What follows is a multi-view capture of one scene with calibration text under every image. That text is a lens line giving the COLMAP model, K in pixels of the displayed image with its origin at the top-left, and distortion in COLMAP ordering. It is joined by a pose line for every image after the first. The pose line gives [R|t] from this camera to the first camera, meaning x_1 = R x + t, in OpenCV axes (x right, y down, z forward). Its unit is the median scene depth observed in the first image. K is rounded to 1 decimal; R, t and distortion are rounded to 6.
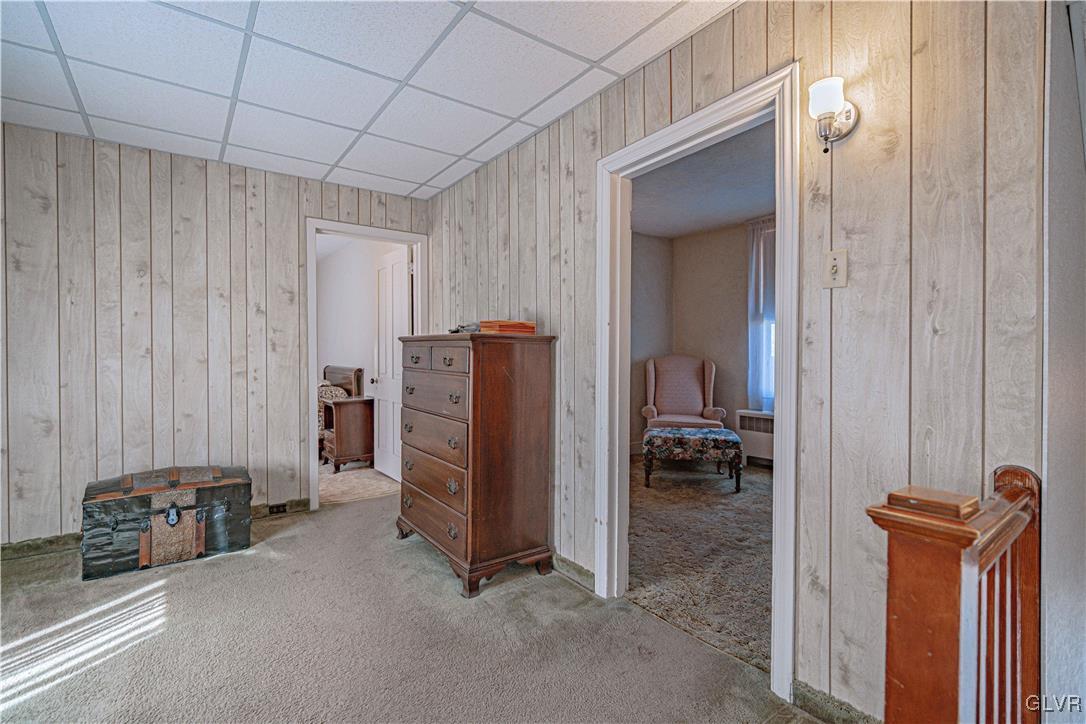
lens RADIAL K [[498.2, 0, 537.7], [0, 498.2, 362.1], [0, 0, 1]] dist [-0.004003, 0.001050]
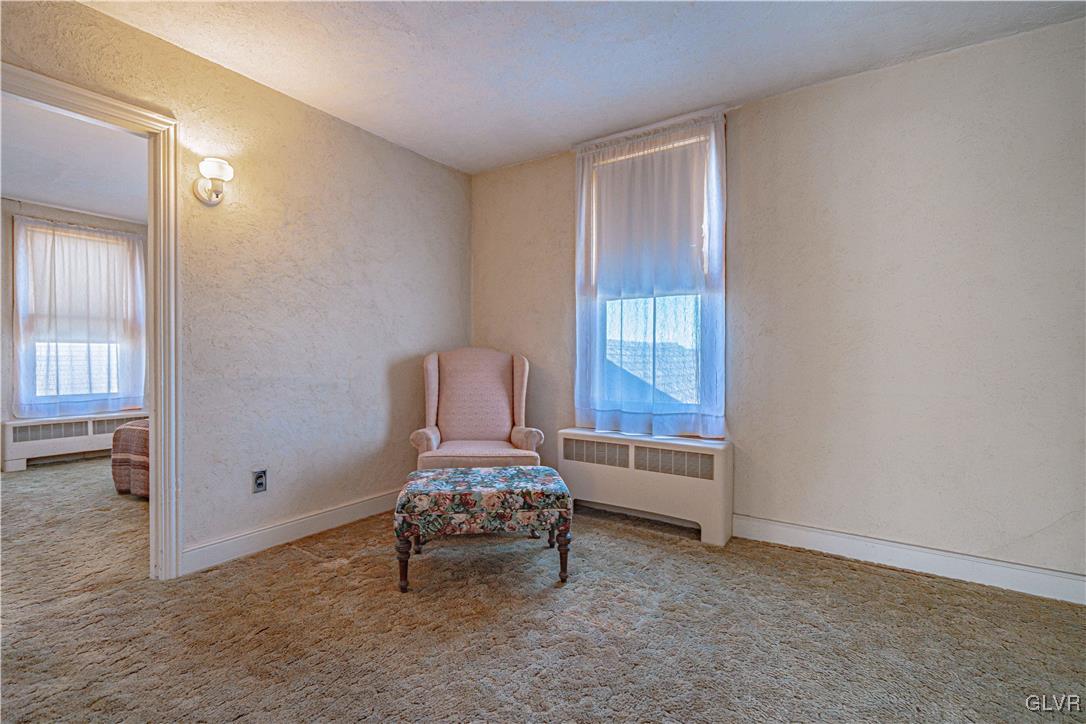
lens RADIAL K [[498.2, 0, 538.8], [0, 498.2, 370.2], [0, 0, 1]] dist [-0.004003, 0.001050]
pose [[0.939269, -0.001054, 0.343181, 0.169738], [-0.001589, 0.999971, 0.007421, 0.014517], [-0.343179, -0.007515, 0.939240, 0.448528]]
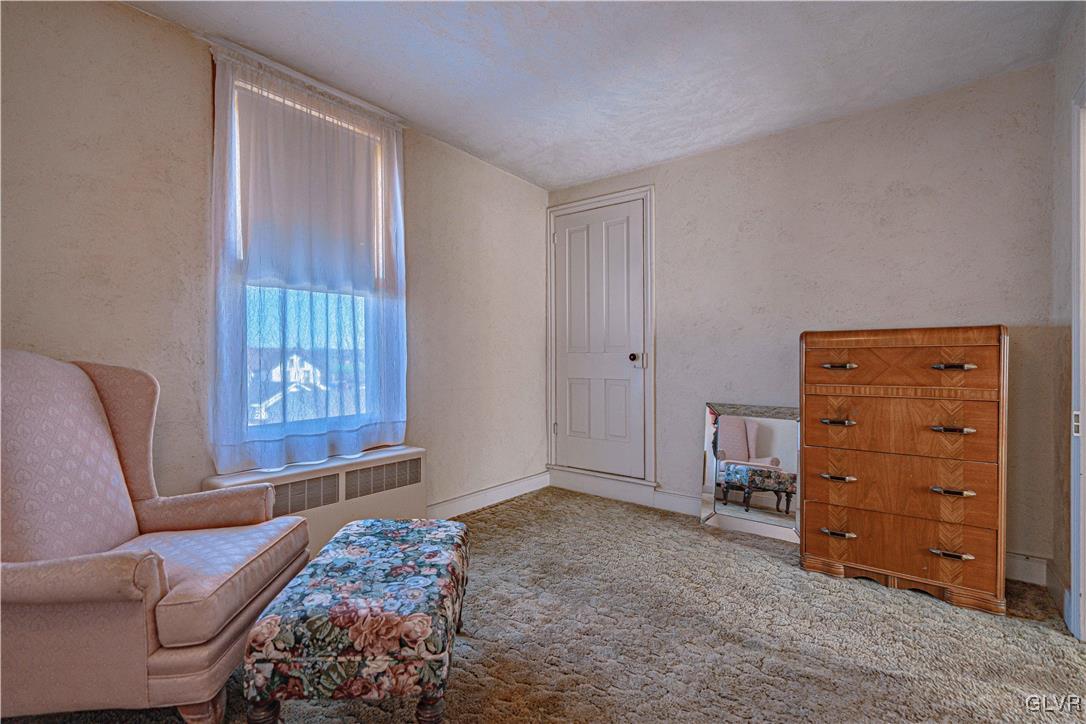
lens RADIAL K [[498.2, 0, 545.8], [0, 498.2, 361.9], [0, 0, 1]] dist [-0.004003, 0.001050]
pose [[-0.287642, -0.004476, 0.957728, -0.085221], [0.019499, 0.999754, 0.010529, -0.003679], [-0.957540, 0.021703, -0.287484, 1.003100]]
